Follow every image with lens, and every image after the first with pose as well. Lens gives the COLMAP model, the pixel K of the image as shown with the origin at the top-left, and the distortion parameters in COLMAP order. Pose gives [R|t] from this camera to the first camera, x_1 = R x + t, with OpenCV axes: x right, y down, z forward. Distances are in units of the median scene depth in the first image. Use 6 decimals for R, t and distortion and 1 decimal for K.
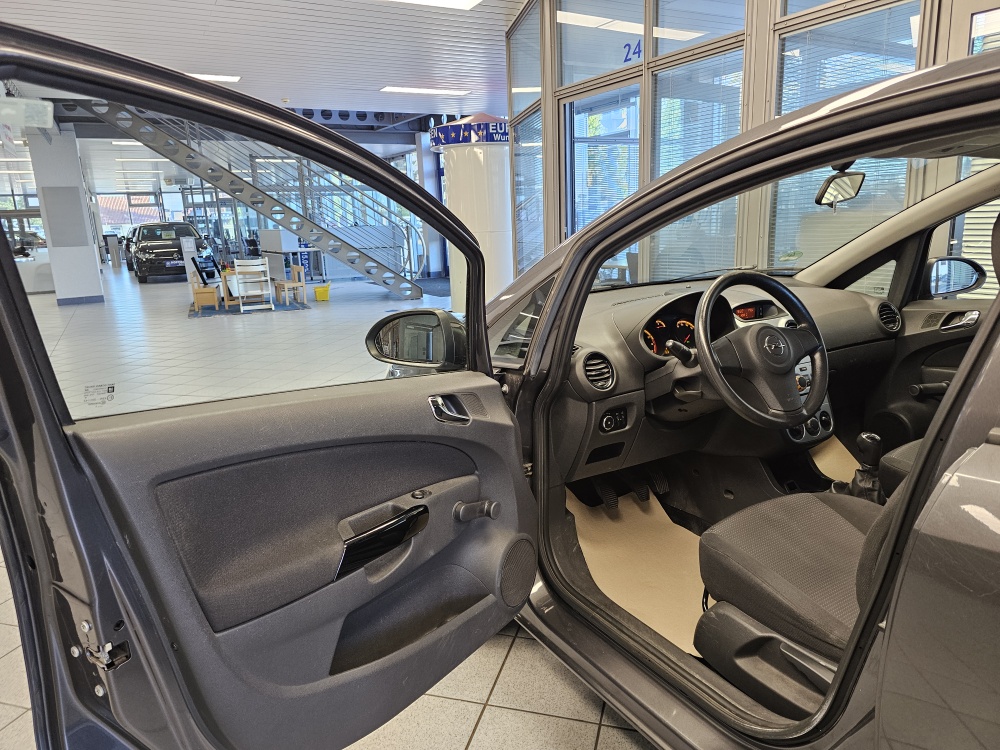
lens RADIAL K [[678.0, 0, 502.7], [0, 678.0, 371.3], [0, 0, 1]] dist [0.062718, -0.062837]
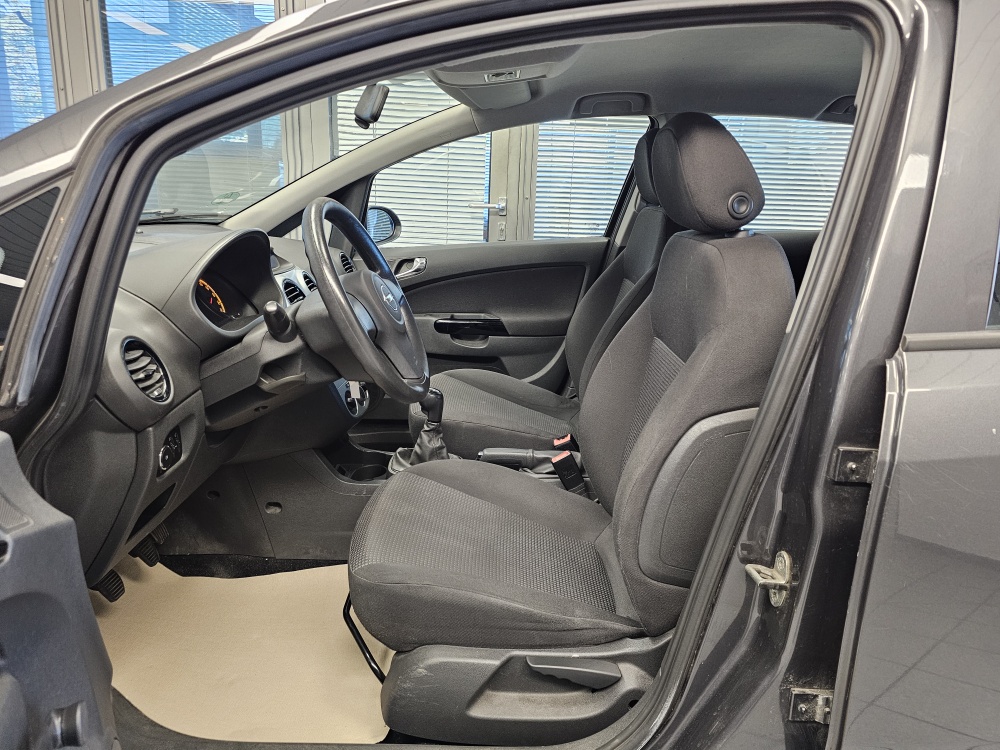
lens RADIAL K [[678.0, 0, 505.2], [0, 678.0, 370.3], [0, 0, 1]] dist [0.062718, -0.062837]
pose [[0.517233, -0.171197, 0.838547, -0.120102], [0.139317, 0.983563, 0.114869, -0.016704], [-0.844429, 0.057410, 0.532582, 0.315666]]
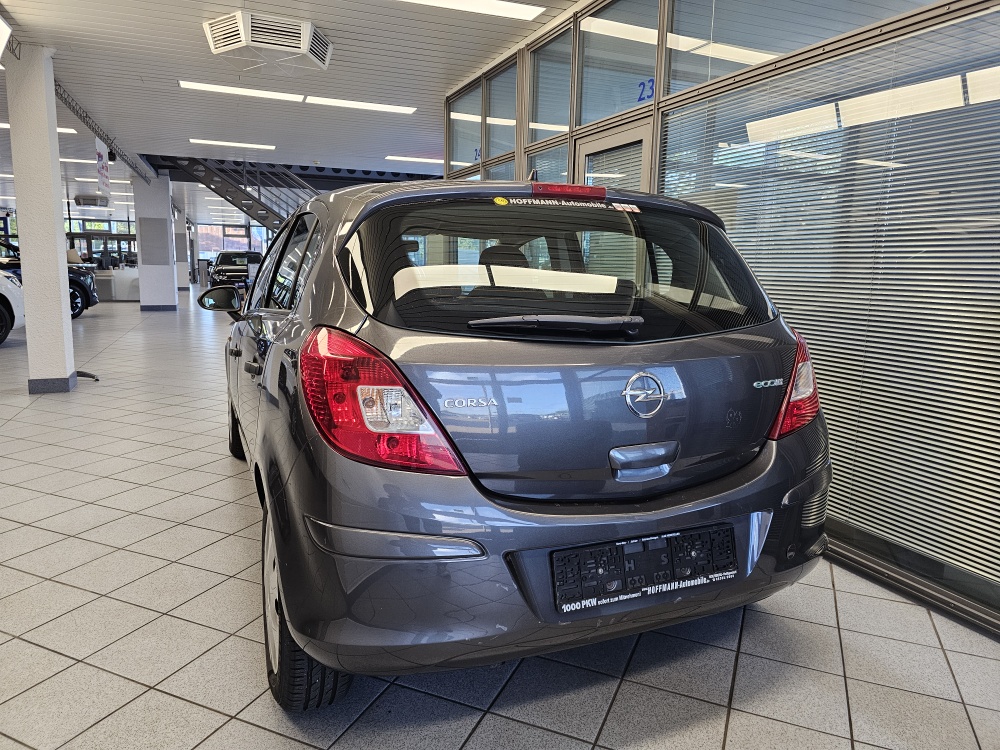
lens RADIAL K [[678.0, 0, 496.2], [0, 678.0, 370.0], [0, 0, 1]] dist [0.062718, -0.062837]
pose [[0.989074, 0.074903, -0.126971, 0.768436], [-0.082969, 0.994777, -0.059462, 0.153350], [0.121854, 0.069347, 0.990122, -0.727028]]
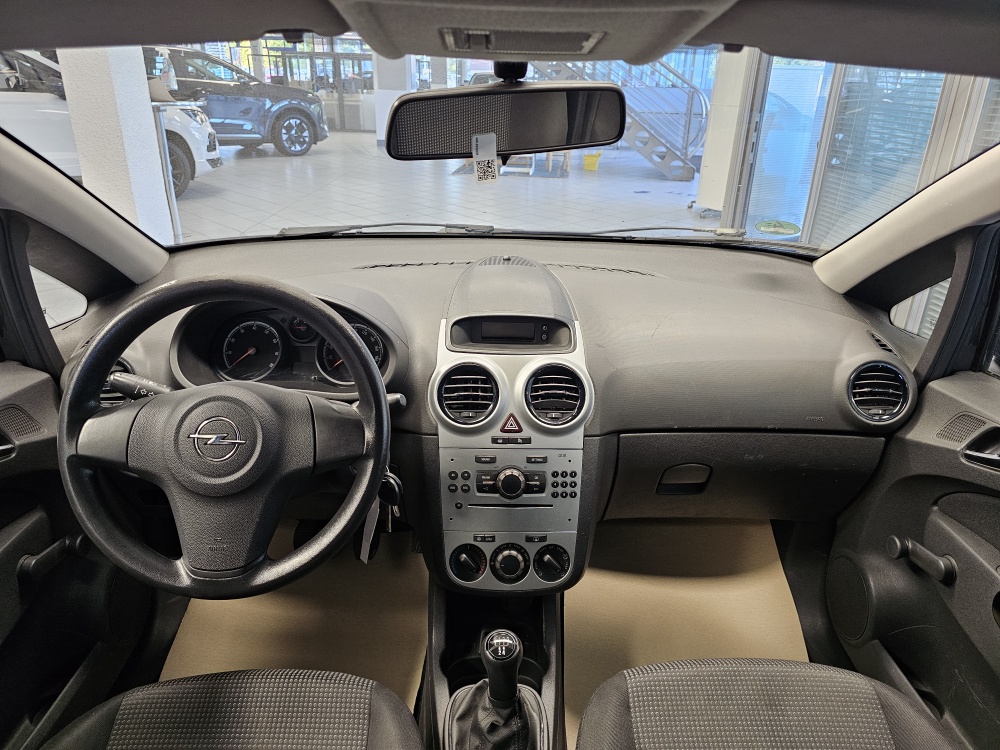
lens RADIAL K [[678.0, 0, 503.6], [0, 678.0, 365.1], [0, 0, 1]] dist [0.062718, -0.062837]
pose [[0.862856, 0.247722, -0.440584, 0.511133], [-0.163369, 0.961563, 0.220697, -0.151550], [0.478321, -0.118452, 0.870160, 0.431551]]
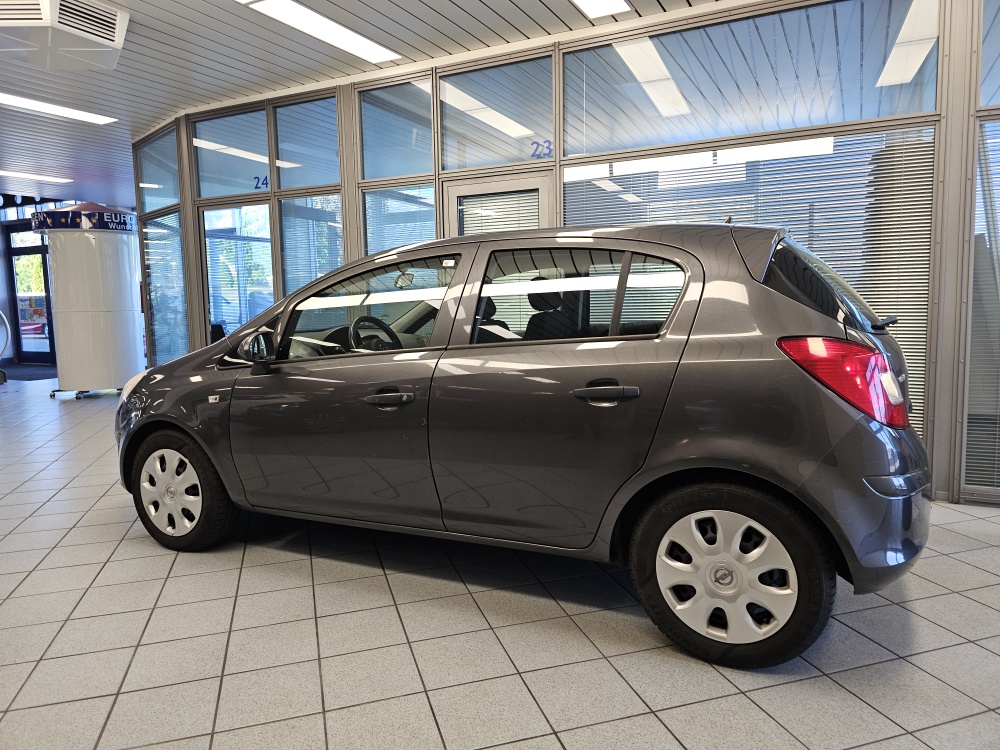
lens RADIAL K [[678.0, 0, 498.6], [0, 678.0, 366.9], [0, 0, 1]] dist [0.062718, -0.062837]
pose [[0.837573, -0.038597, 0.544961, -0.286322], [0.111427, 0.988602, -0.101240, 0.166668], [-0.534842, 0.145519, 0.832327, -0.592658]]
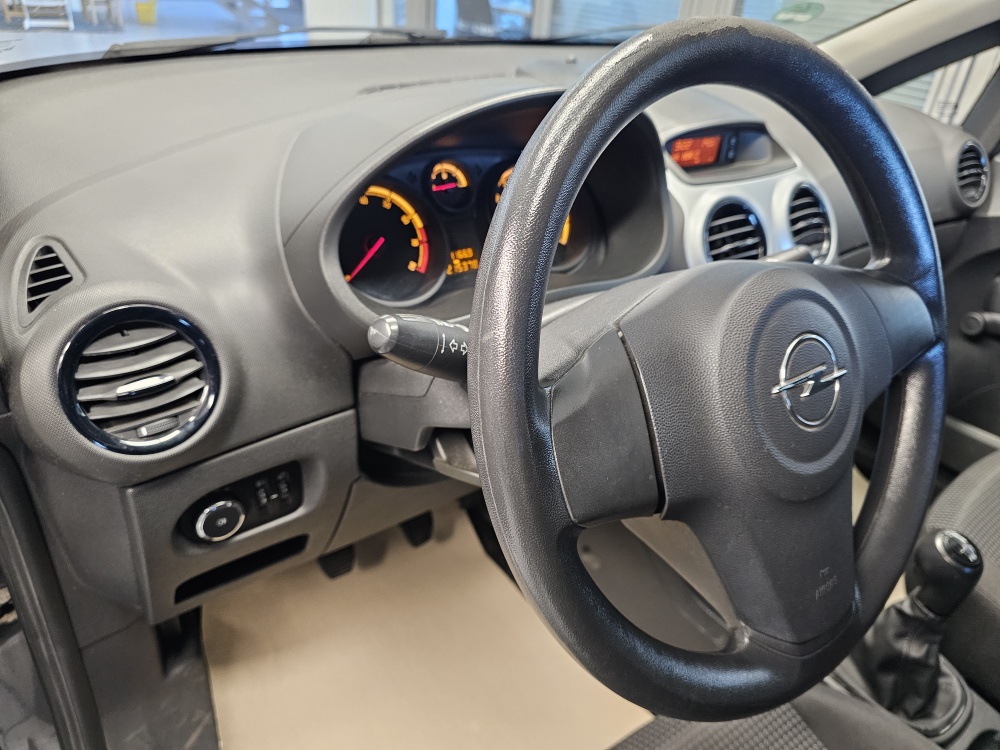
lens RADIAL K [[678.0, 0, 502.4], [0, 678.0, 374.6], [0, 0, 1]] dist [0.062718, -0.062837]
pose [[0.989581, 0.044236, 0.137012, 0.167295], [-0.086563, 0.943225, 0.320678, -0.067903], [-0.115048, -0.329197, 0.937226, 0.509011]]
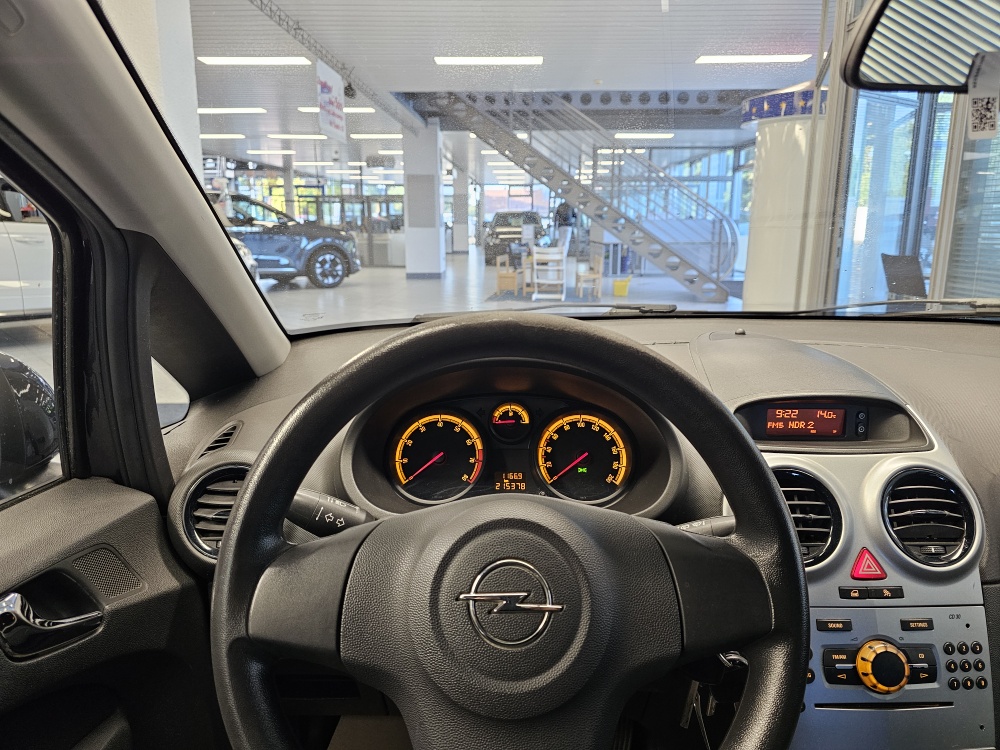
lens RADIAL K [[678.0, 0, 506.5], [0, 678.0, 357.5], [0, 0, 1]] dist [0.062718, -0.062837]
pose [[0.860495, 0.138365, -0.490309, 0.333039], [-0.144689, 0.989156, 0.025209, -0.089076], [0.488480, 0.049250, 0.871184, 0.490669]]
